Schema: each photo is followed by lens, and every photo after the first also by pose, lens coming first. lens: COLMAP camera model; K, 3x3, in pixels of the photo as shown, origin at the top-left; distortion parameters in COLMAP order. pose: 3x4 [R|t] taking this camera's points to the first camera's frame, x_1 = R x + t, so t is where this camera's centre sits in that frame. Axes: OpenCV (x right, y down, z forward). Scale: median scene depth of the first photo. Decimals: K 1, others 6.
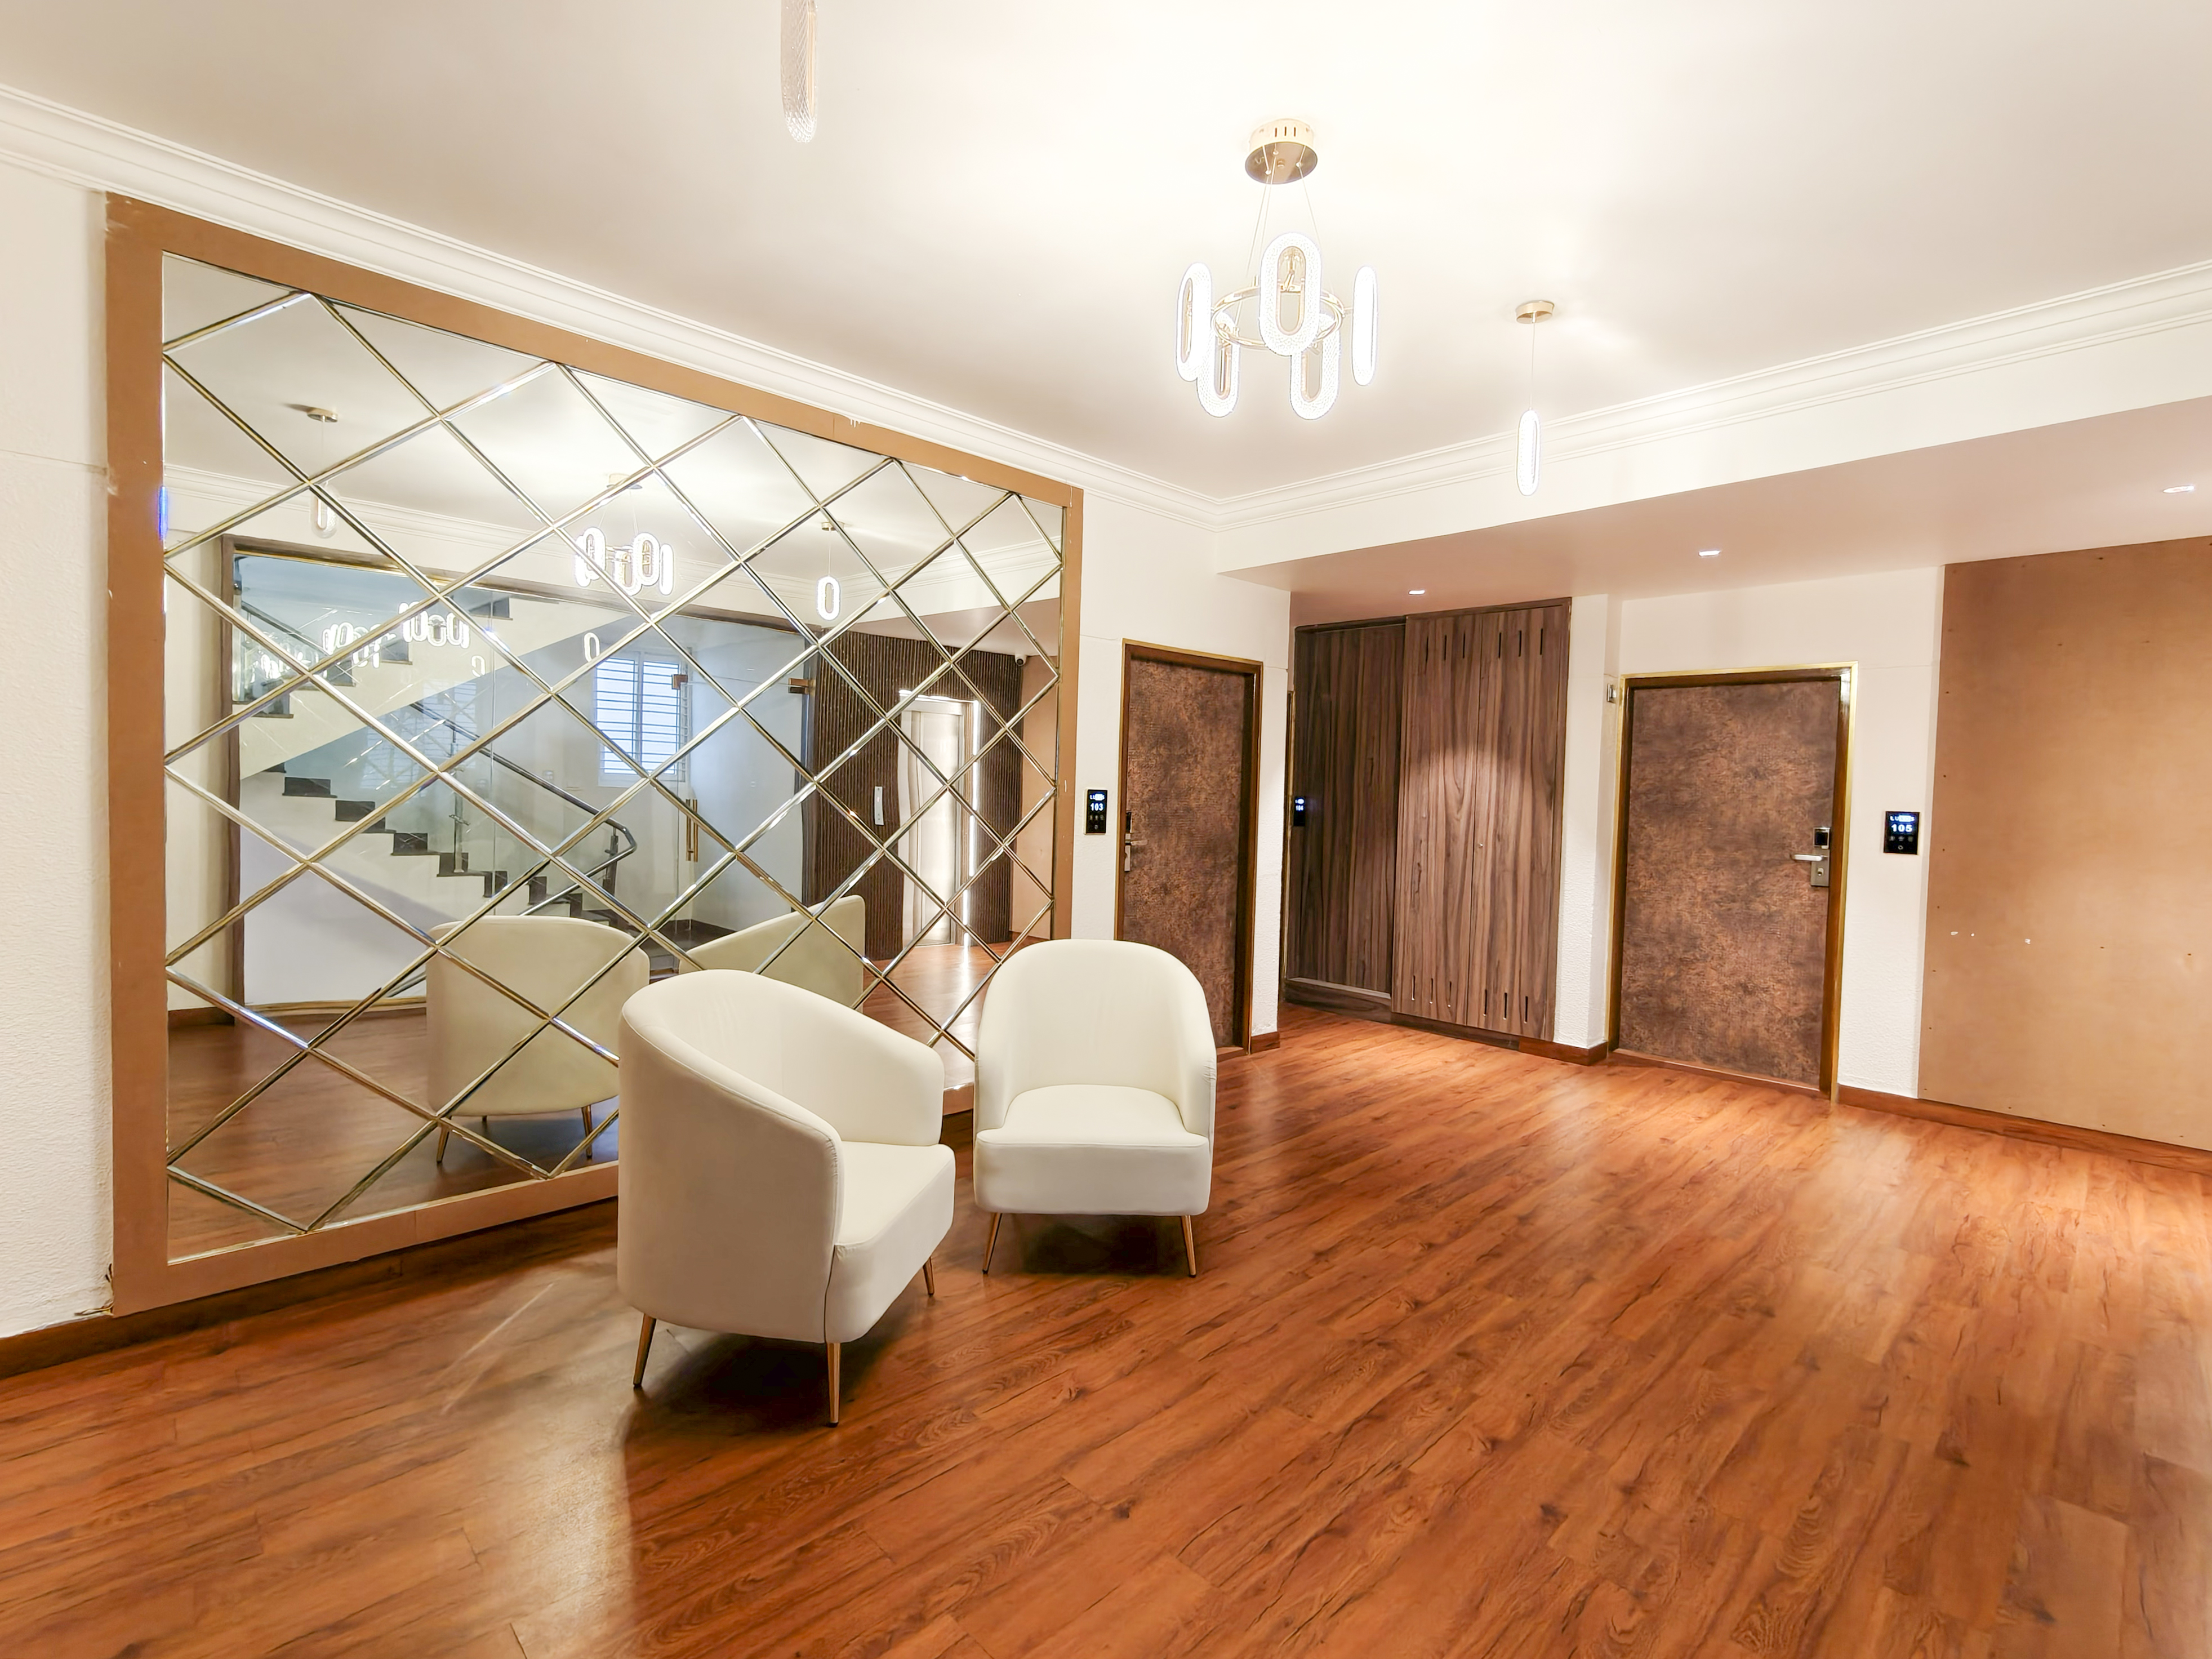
lens RADIAL K [[1040.3, 0, 1106.0], [0, 1040.3, 829.5], [0, 0, 1]] dist [0.003650, -0.000543]
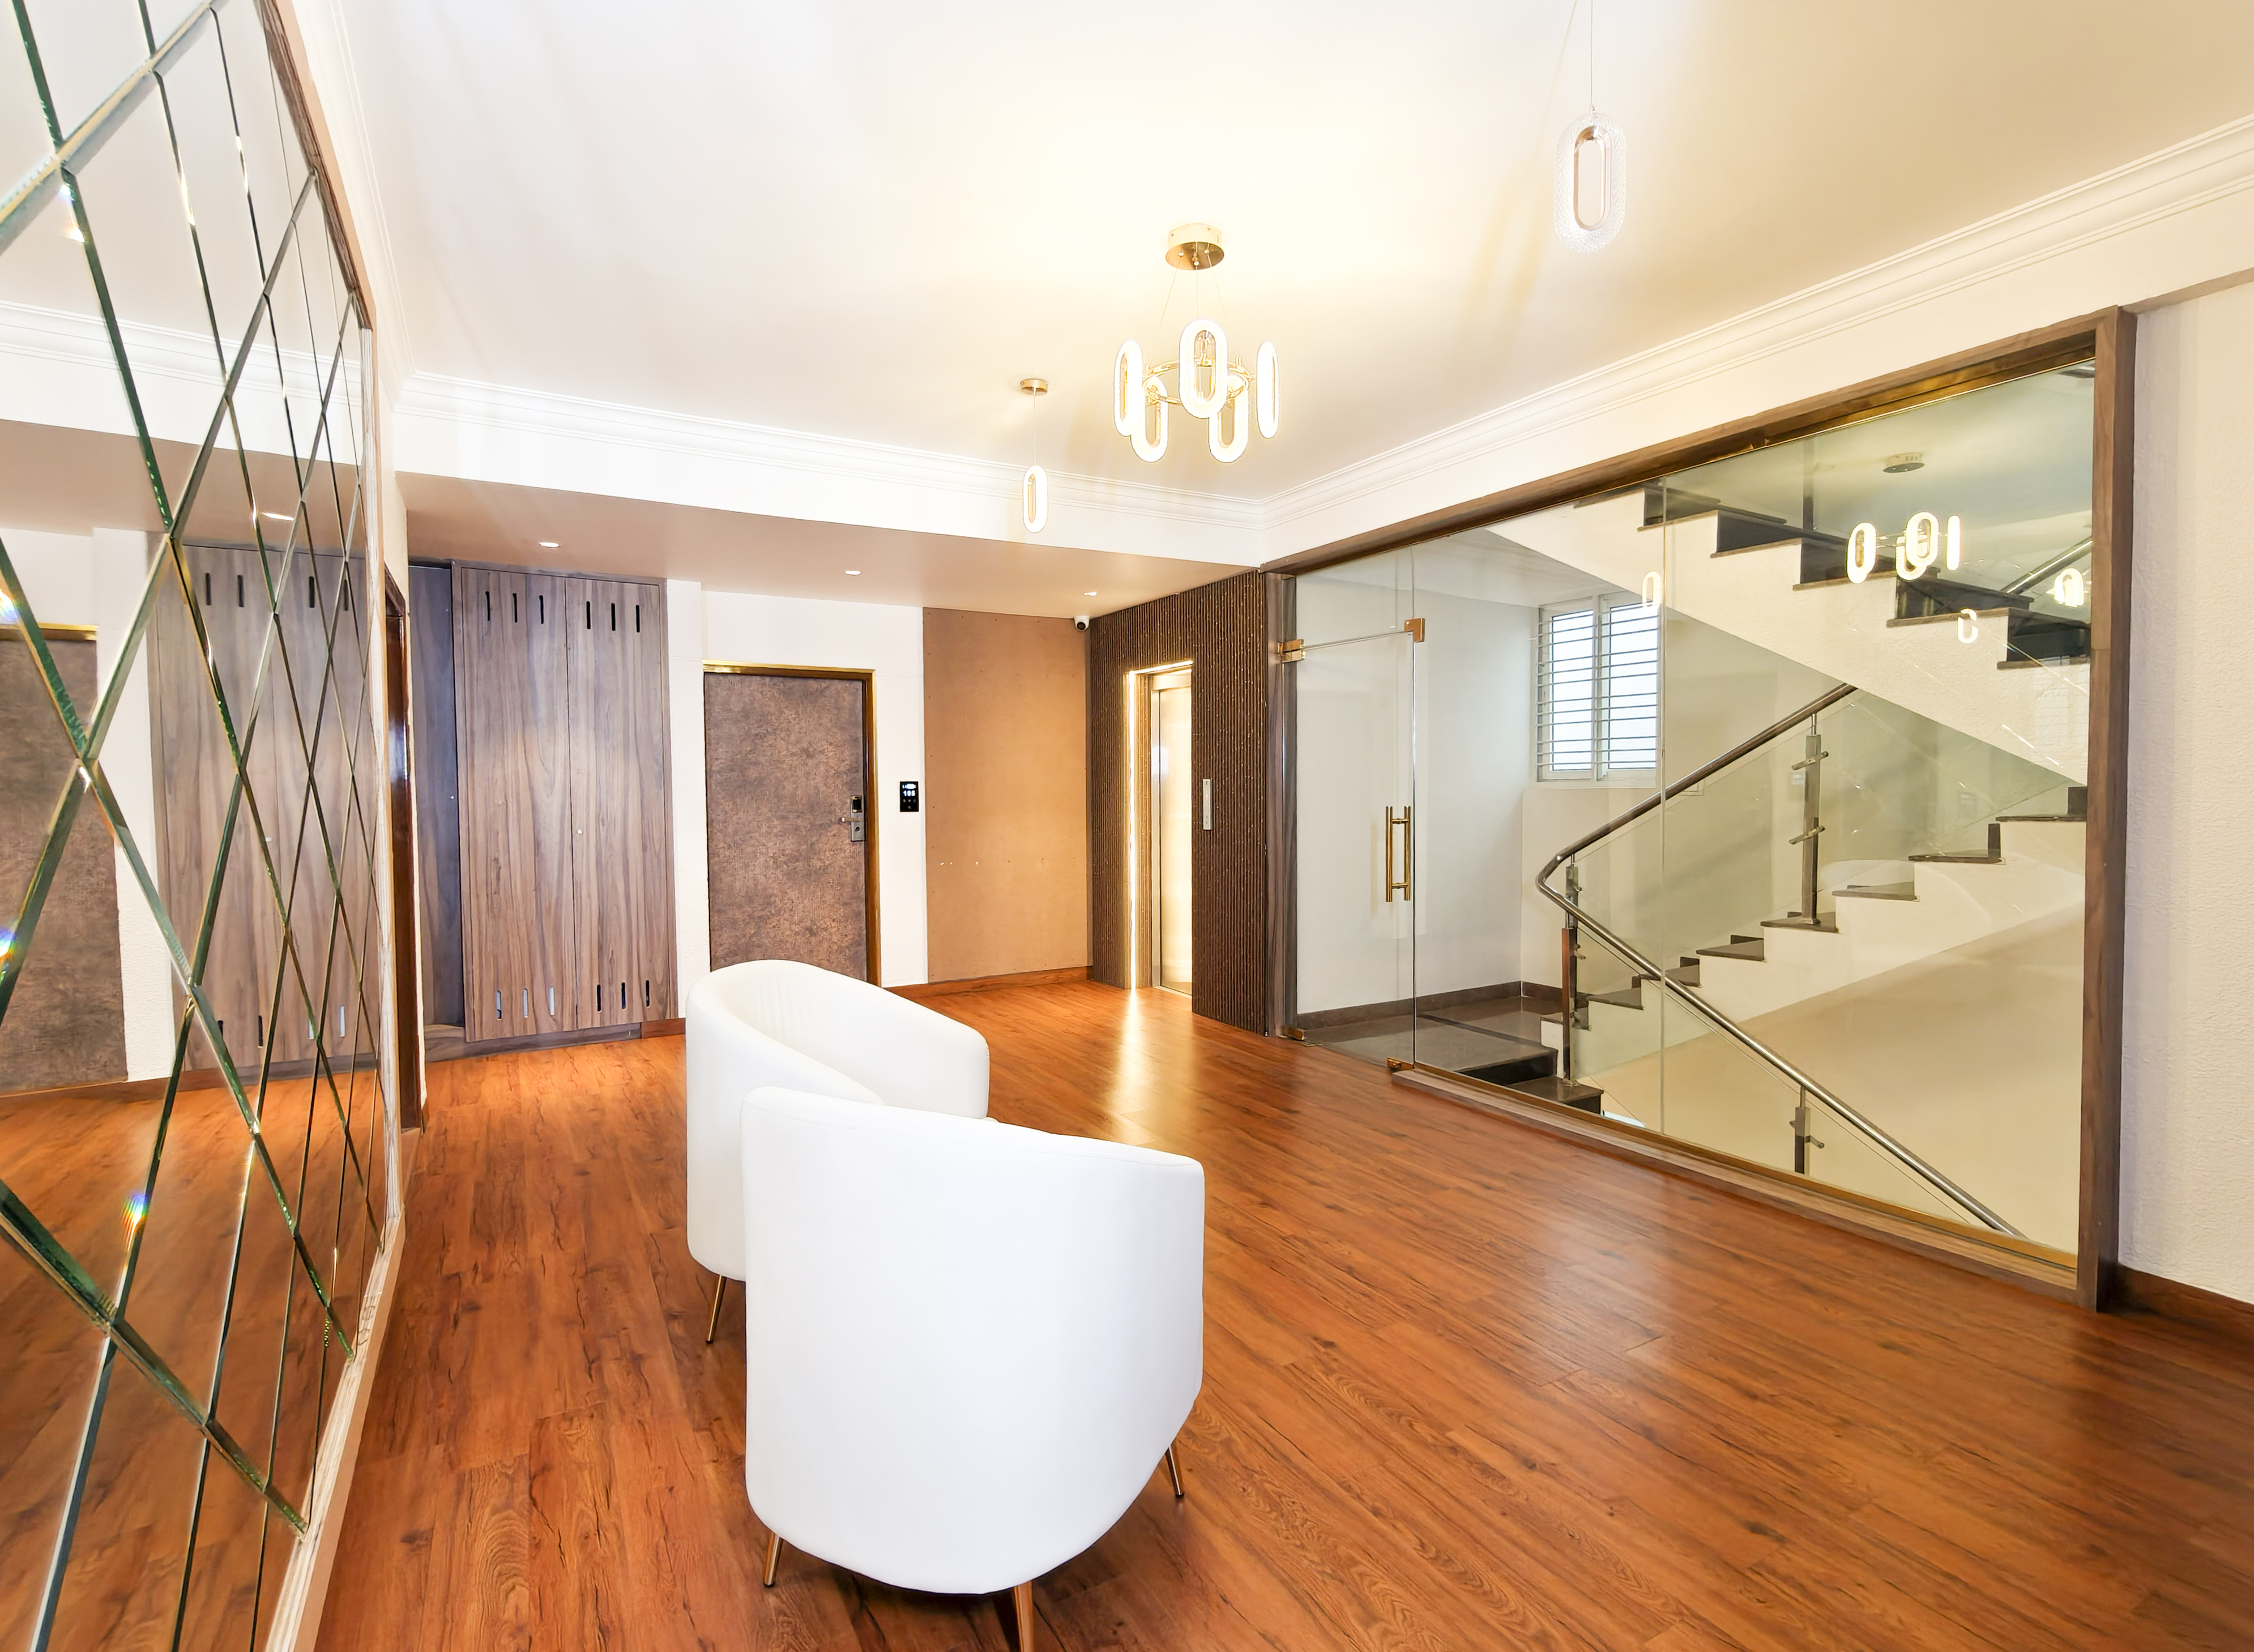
lens RADIAL K [[1045.8, 0, 1121.7], [0, 1045.8, 819.7], [0, 0, 1]] dist [-0.001901, -0.000317]
pose [[0.246615, -0.060015, 0.967254, -0.540071], [0.049777, 0.997548, 0.049203, -0.021506], [-0.967834, 0.036012, 0.248997, 0.399012]]
